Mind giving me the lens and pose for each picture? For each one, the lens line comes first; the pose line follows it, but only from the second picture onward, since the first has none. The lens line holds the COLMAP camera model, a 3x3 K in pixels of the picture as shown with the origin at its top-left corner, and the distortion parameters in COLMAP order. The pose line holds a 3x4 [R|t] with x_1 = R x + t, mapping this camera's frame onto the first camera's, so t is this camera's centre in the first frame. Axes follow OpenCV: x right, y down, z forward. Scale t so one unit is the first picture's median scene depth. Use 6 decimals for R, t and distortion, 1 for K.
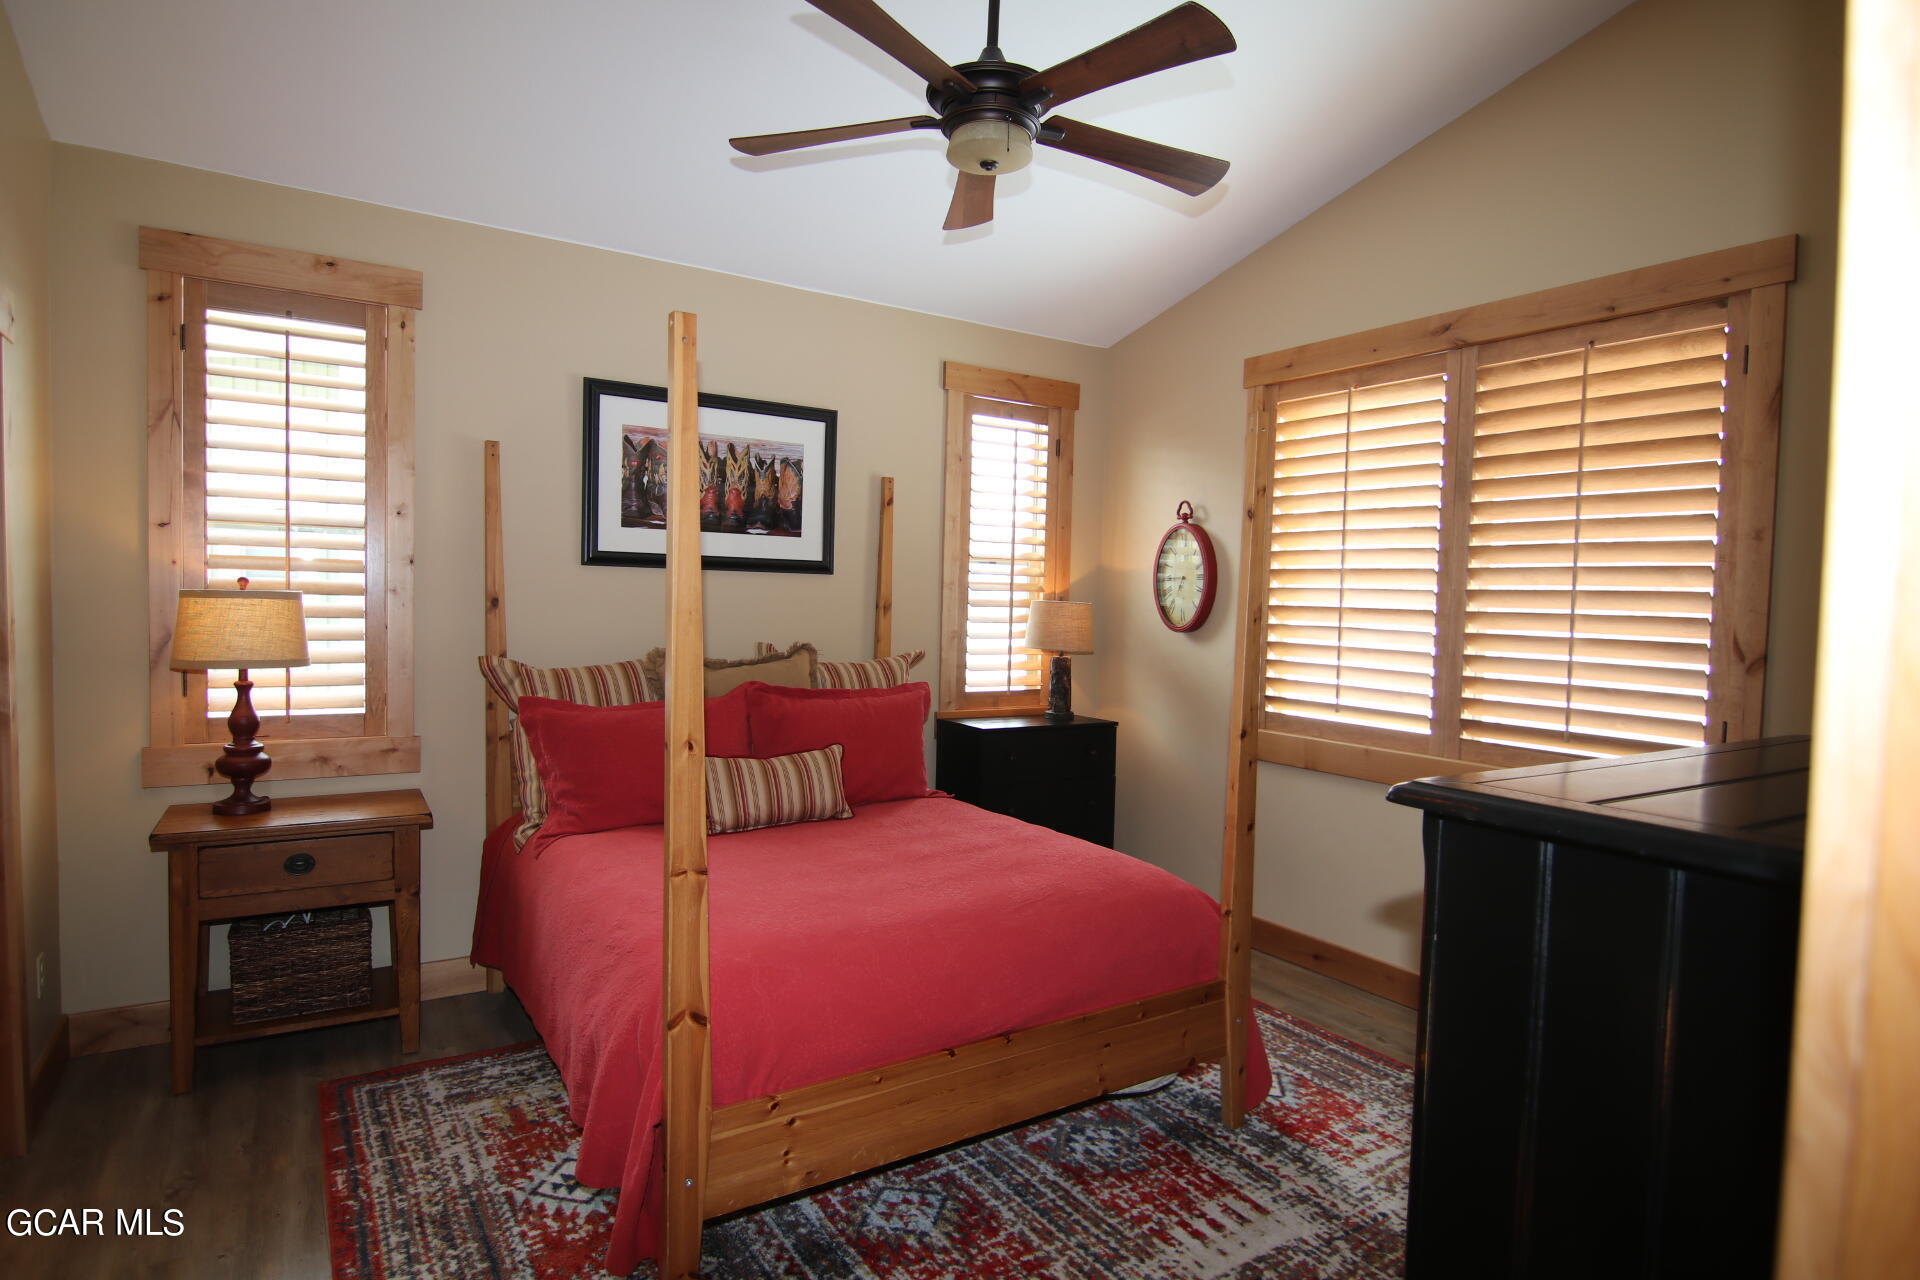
lens RADIAL K [[1073.8, 0, 964.6], [0, 1073.8, 641.4], [0, 0, 1]] dist [-0.002354, -0.001823]
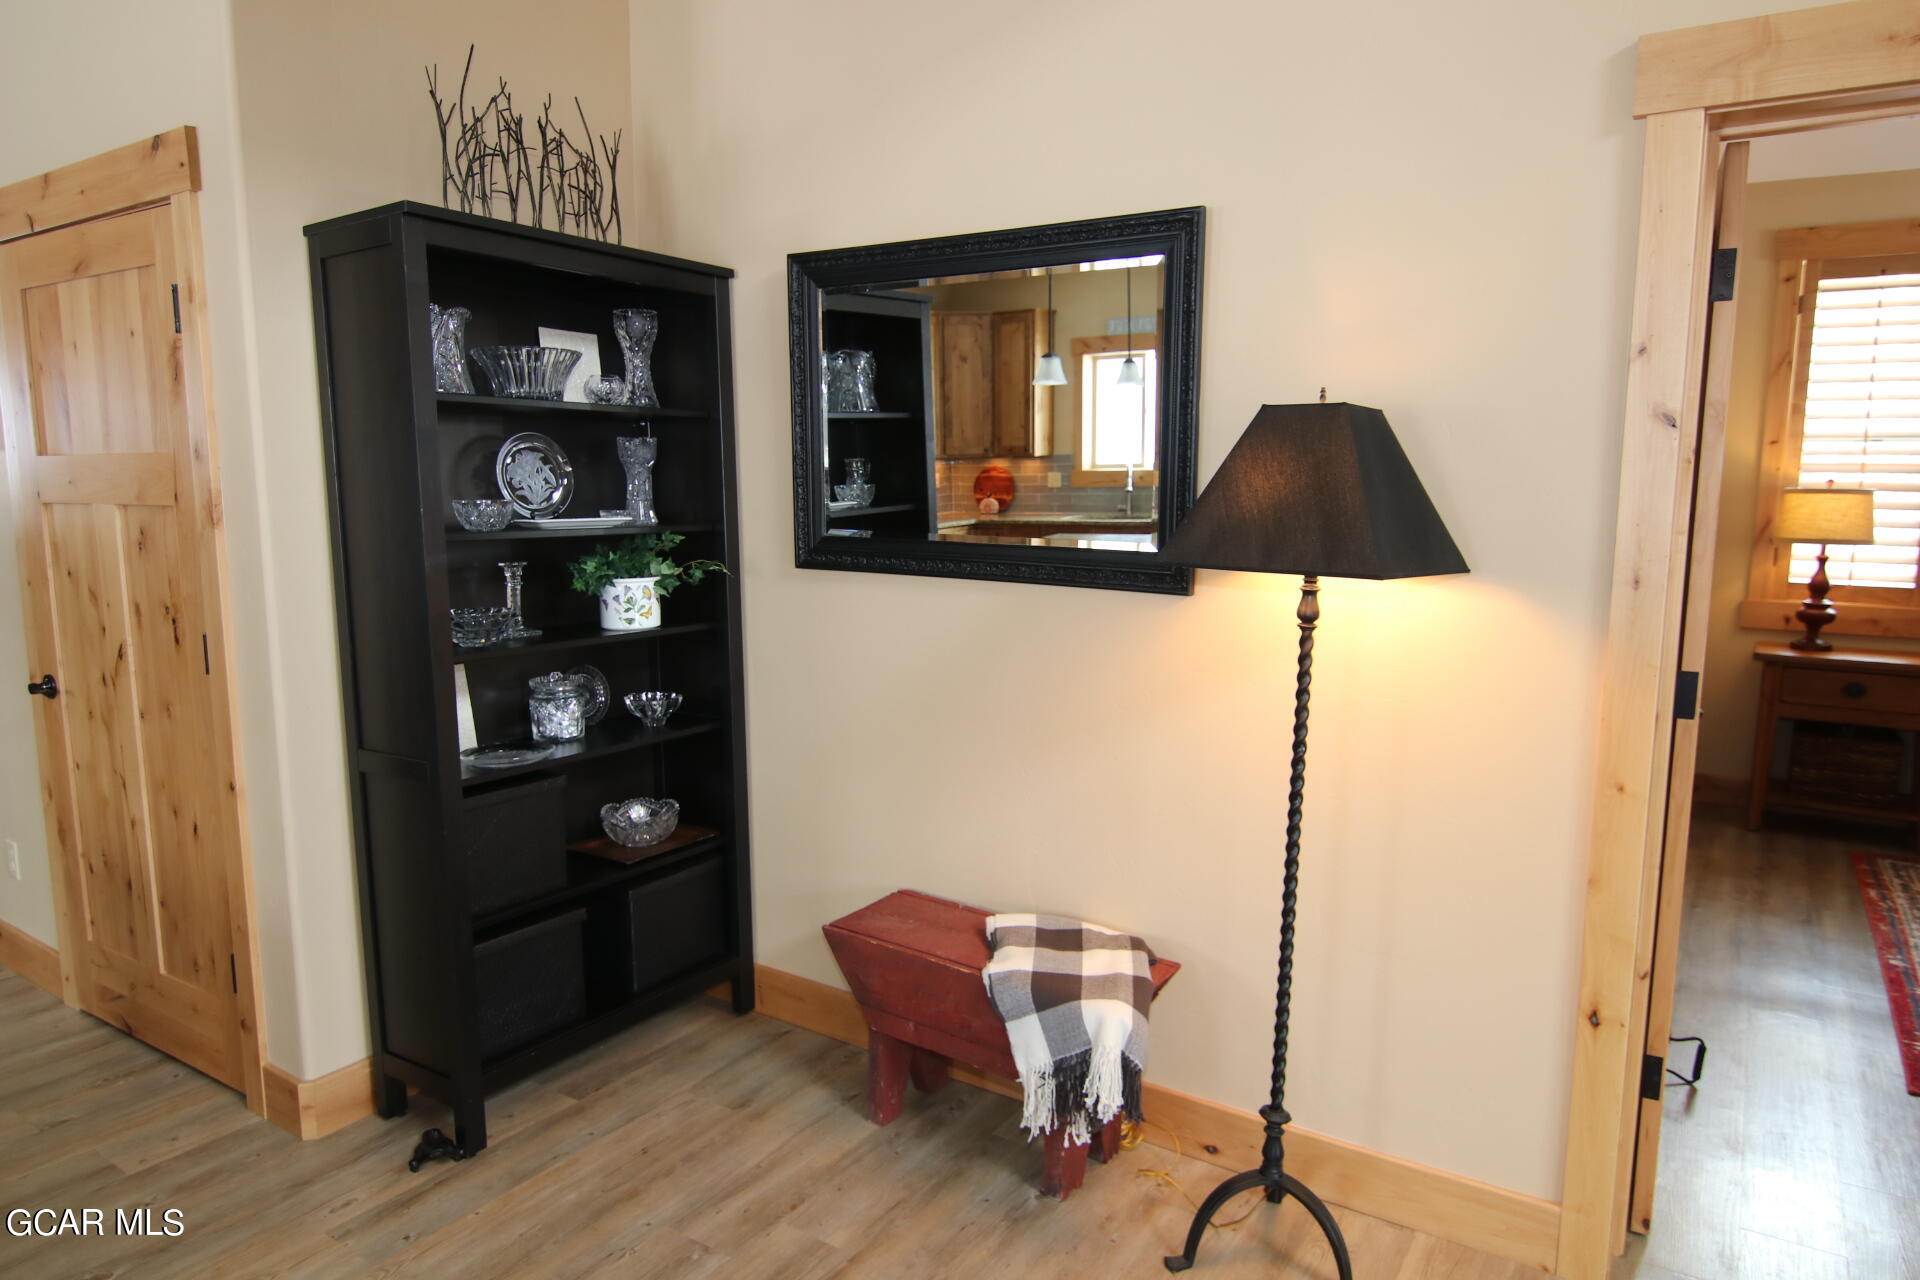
lens RADIAL K [[1208.9, 0, 966.2], [0, 1208.9, 652.2], [0, 0, 1]] dist [-0.006807, -0.005972]
pose [[0.415201, 0.108287, -0.903262, 0.273786], [-0.036477, 0.994074, 0.102406, 0.042054], [0.908998, -0.009570, 0.416690, -0.632120]]
